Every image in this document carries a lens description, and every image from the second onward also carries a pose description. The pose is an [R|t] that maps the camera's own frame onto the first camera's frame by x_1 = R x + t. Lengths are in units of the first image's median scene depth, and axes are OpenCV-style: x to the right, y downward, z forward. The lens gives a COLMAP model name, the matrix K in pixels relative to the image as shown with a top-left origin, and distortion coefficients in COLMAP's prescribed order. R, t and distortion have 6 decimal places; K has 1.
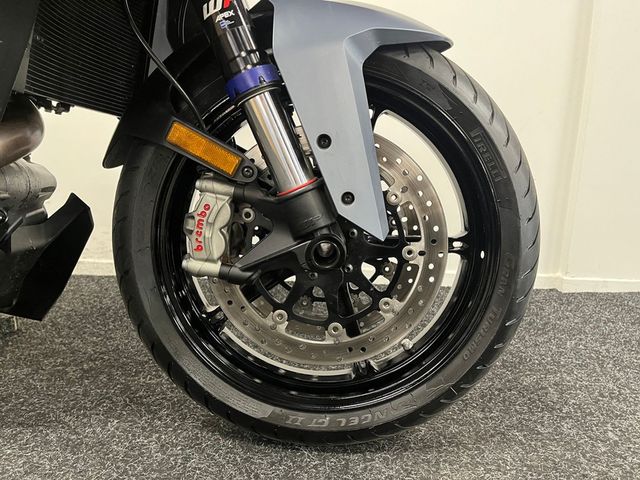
lens RADIAL K [[481.3, 0, 320.0], [0, 481.3, 240.0], [0, 0, 1]] dist [0.011403, 0.000112]
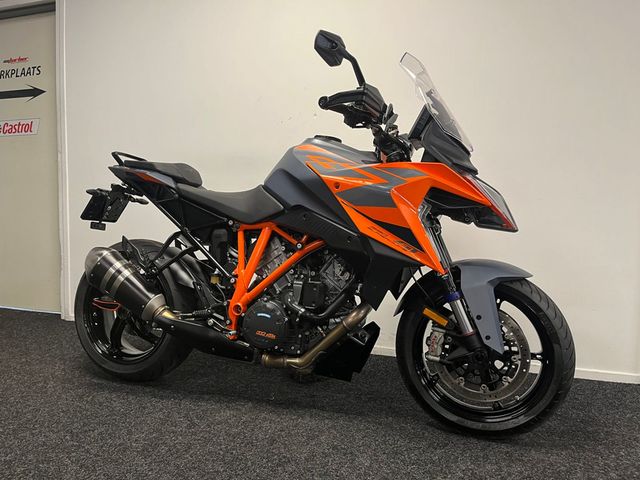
lens RADIAL K [[481.3, 0, 320.0], [0, 481.3, 240.0], [0, 0, 1]] dist [0.011403, 0.000112]
pose [[0.948079, 0.000923, -0.318033, 0.020960], [-0.050528, 0.987731, -0.147762, -0.164082], [0.313995, 0.156160, 0.936494, -1.805145]]
